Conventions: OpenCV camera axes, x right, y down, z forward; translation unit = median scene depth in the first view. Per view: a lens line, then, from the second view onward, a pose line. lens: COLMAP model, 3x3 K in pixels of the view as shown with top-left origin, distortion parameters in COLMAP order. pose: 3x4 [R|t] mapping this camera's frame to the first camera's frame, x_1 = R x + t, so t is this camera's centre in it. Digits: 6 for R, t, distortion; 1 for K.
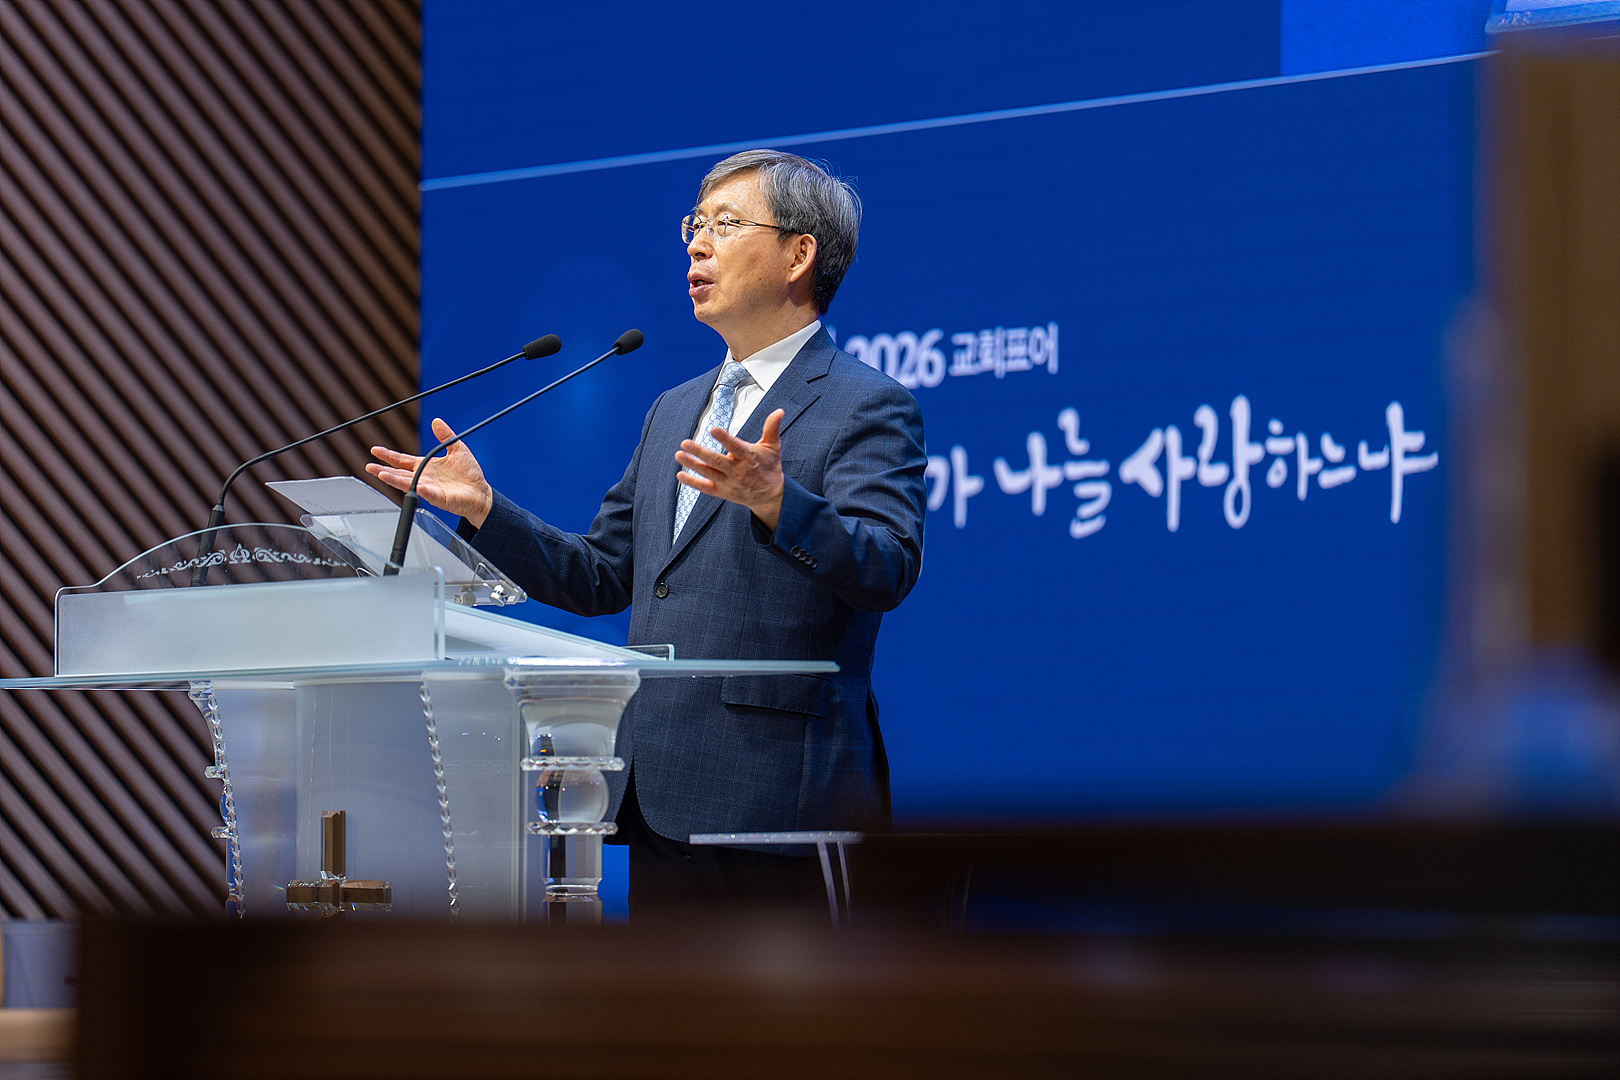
lens RADIAL K [[8020.1, 0, 810.0], [0, 8020.1, 540.0], [0, 0, 1]] dist [0.045964, 4.563695]
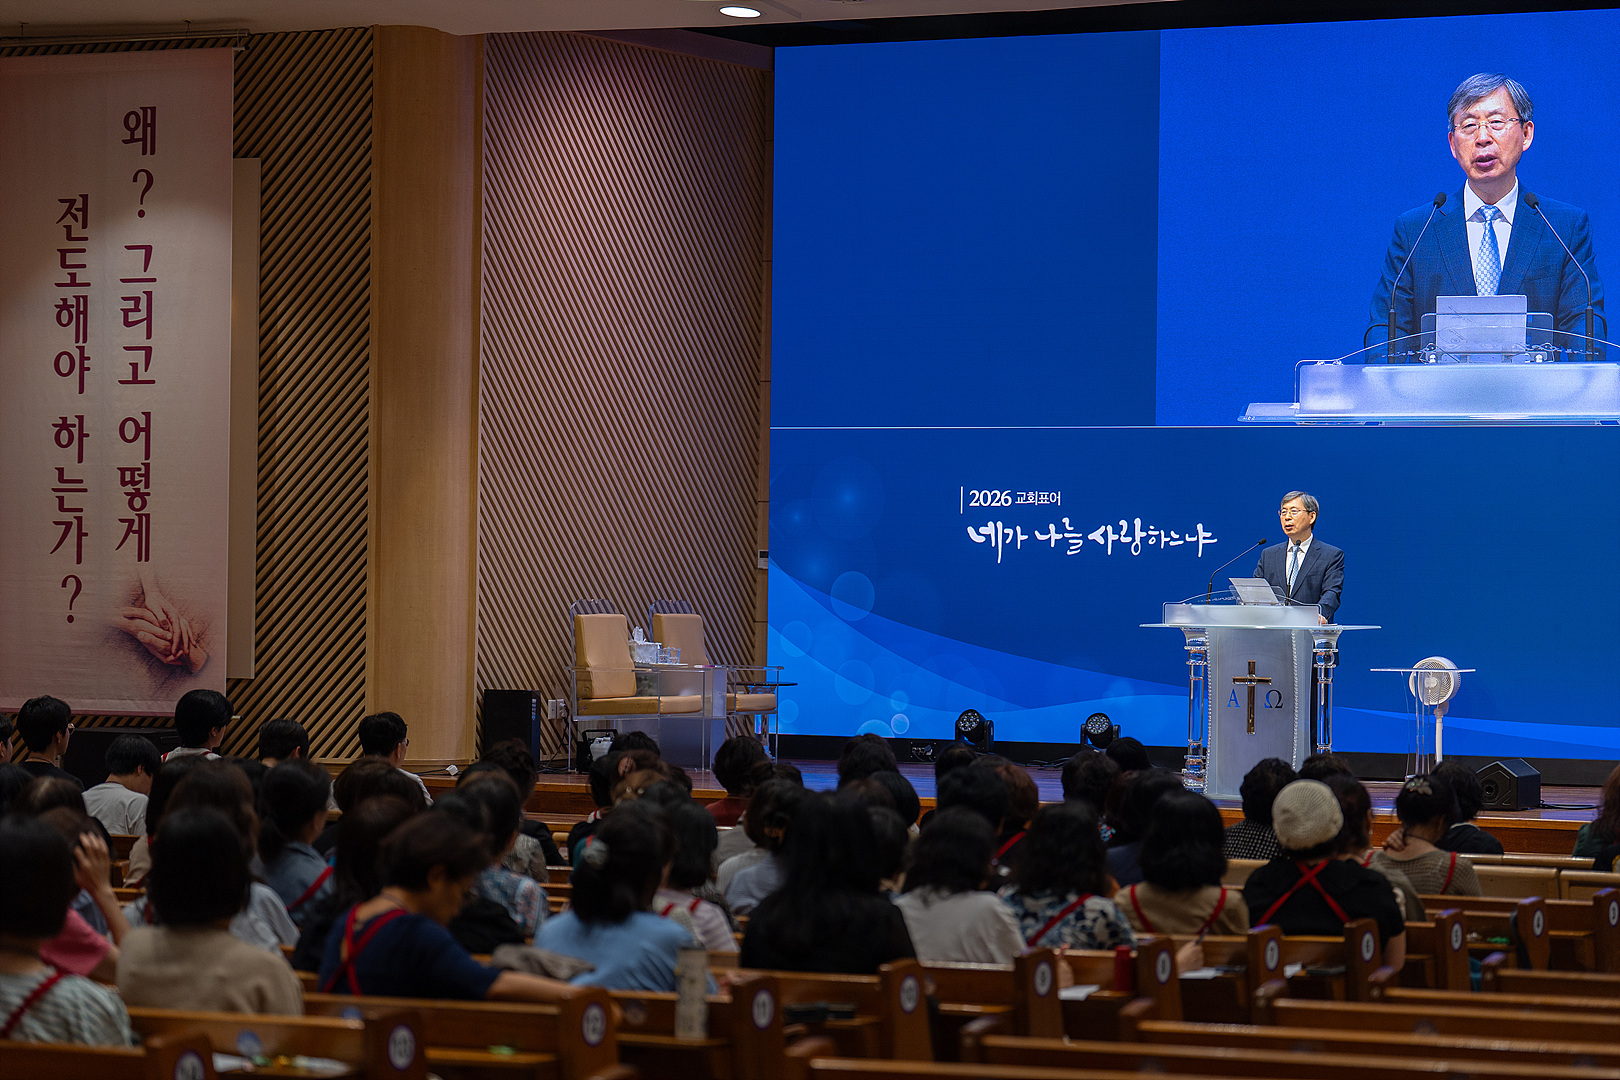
lens RADIAL K [[4806.0, 0, 810.0], [0, 4806.0, 540.0], [0, 0, 1]] dist [0.018627, 0.423662]
pose [[0.907676, 0.008206, 0.419592, -0.938479], [-0.027238, 0.998853, 0.039389, -0.085506], [-0.418787, -0.047181, 0.906858, -0.816916]]
